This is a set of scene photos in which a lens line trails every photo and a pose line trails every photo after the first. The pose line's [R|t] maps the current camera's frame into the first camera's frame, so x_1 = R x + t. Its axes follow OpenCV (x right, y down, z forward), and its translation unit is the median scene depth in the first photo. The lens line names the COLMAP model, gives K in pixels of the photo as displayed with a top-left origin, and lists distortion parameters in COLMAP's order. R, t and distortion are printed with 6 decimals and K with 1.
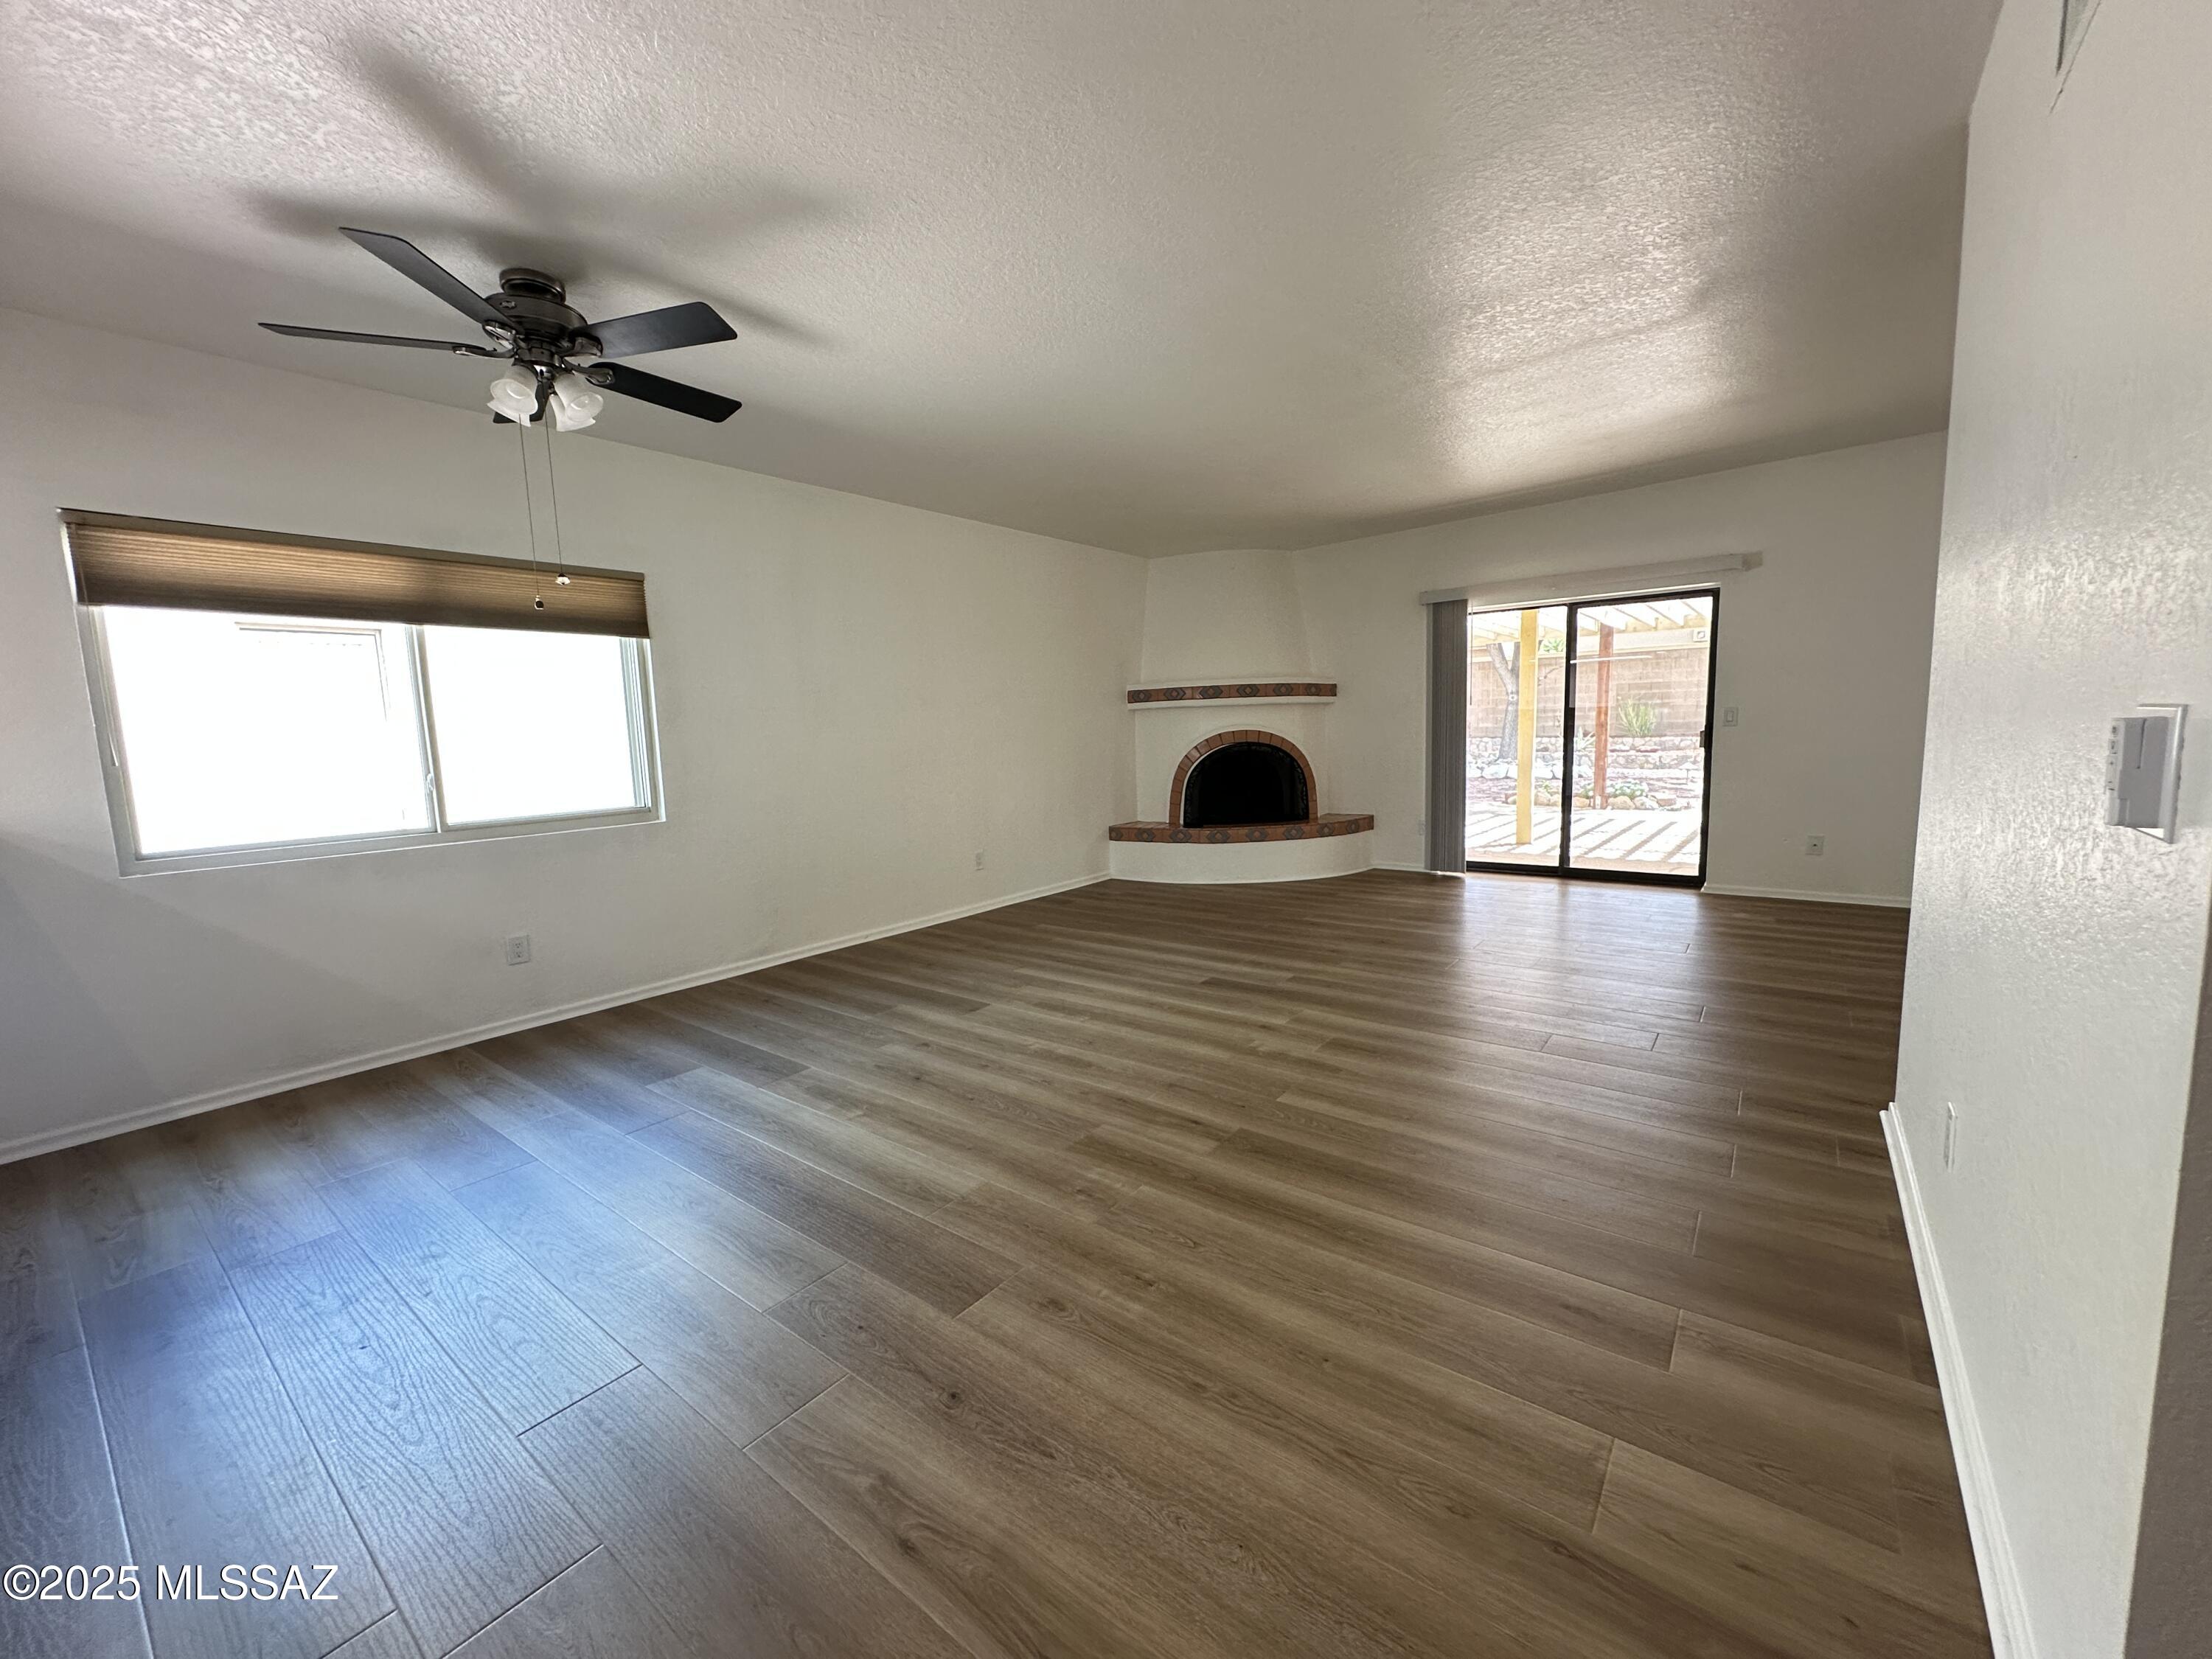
lens RADIAL K [[884.1, 0, 1103.2], [0, 884.1, 827.8], [0, 0, 1]] dist [-0.004520, 0.000859]
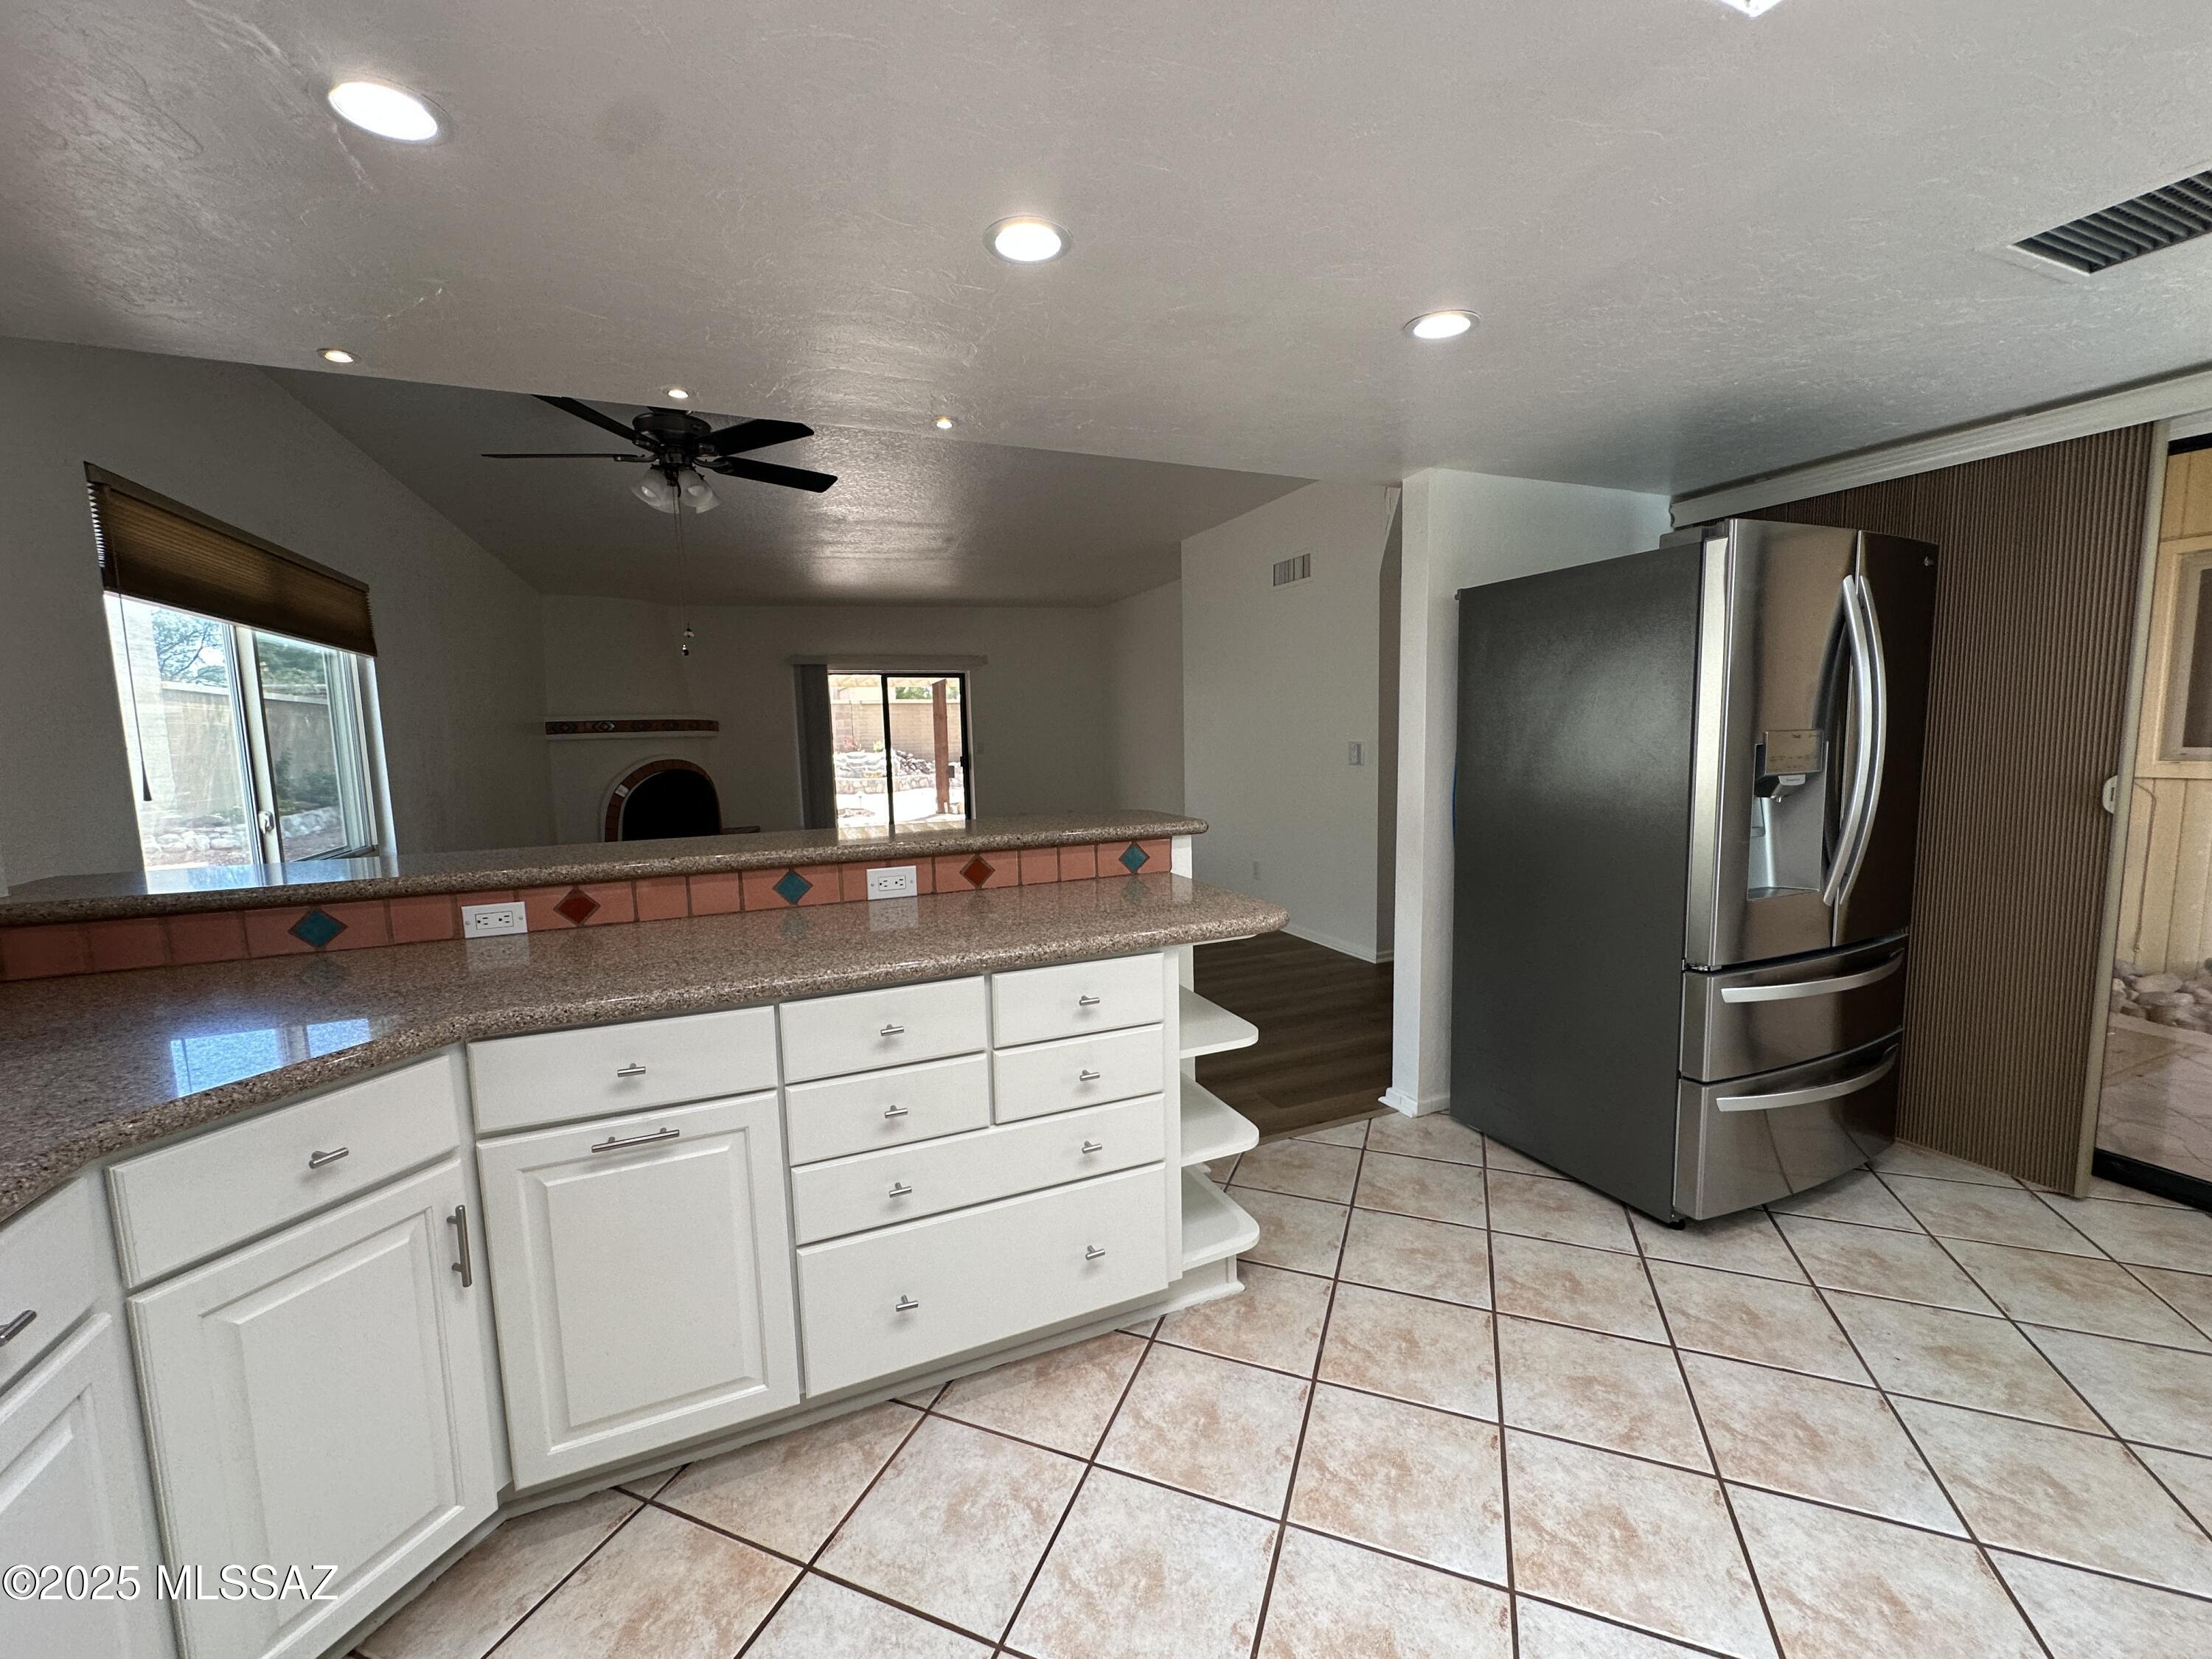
lens RADIAL K [[884.1, 0, 1103.7], [0, 884.1, 828.8], [0, 0, 1]] dist [-0.004520, 0.000859]
pose [[0.482642, -0.077613, 0.872372, -0.865064], [0.110535, 0.993499, 0.027235, 0.015004], [-0.868814, 0.083283, 0.488083, -0.059683]]
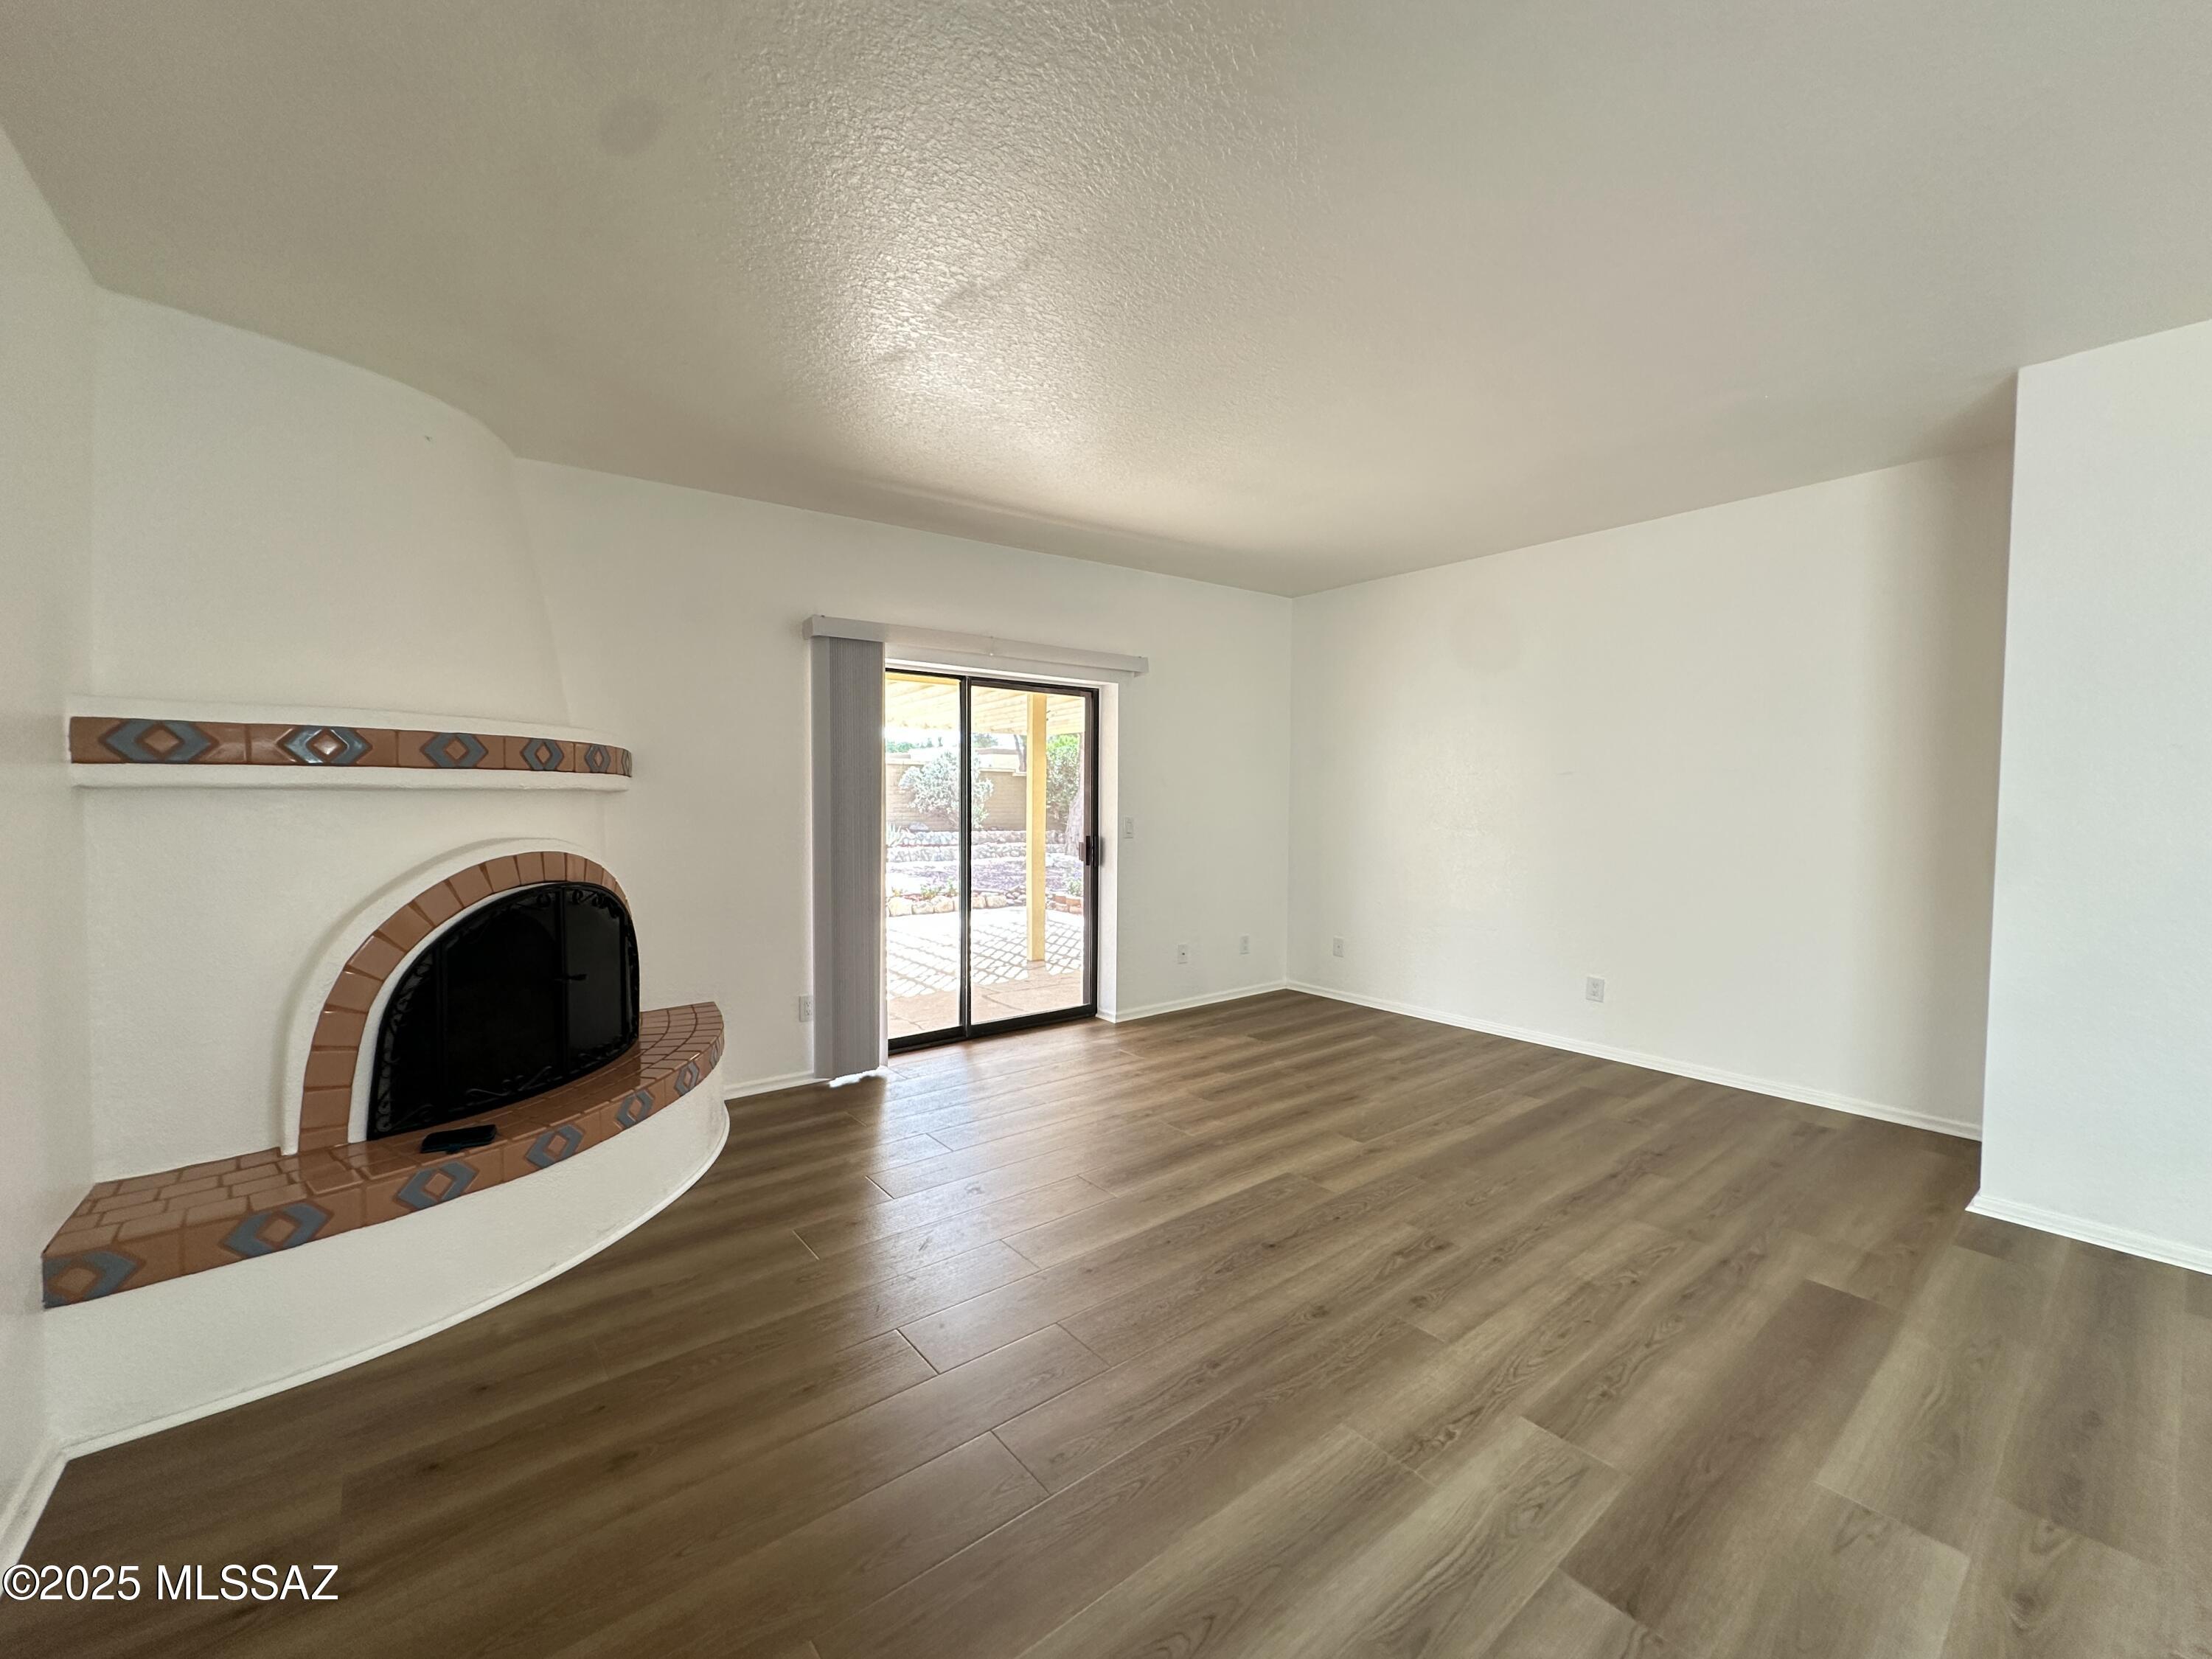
lens RADIAL K [[884.1, 0, 1104.7], [0, 884.1, 823.2], [0, 0, 1]] dist [-0.004520, 0.000859]
pose [[0.238029, 0.006071, 0.971239, -0.248365], [0.099949, 0.994518, -0.030712, -0.129034], [-0.966102, 0.104385, 0.236117, 0.987557]]
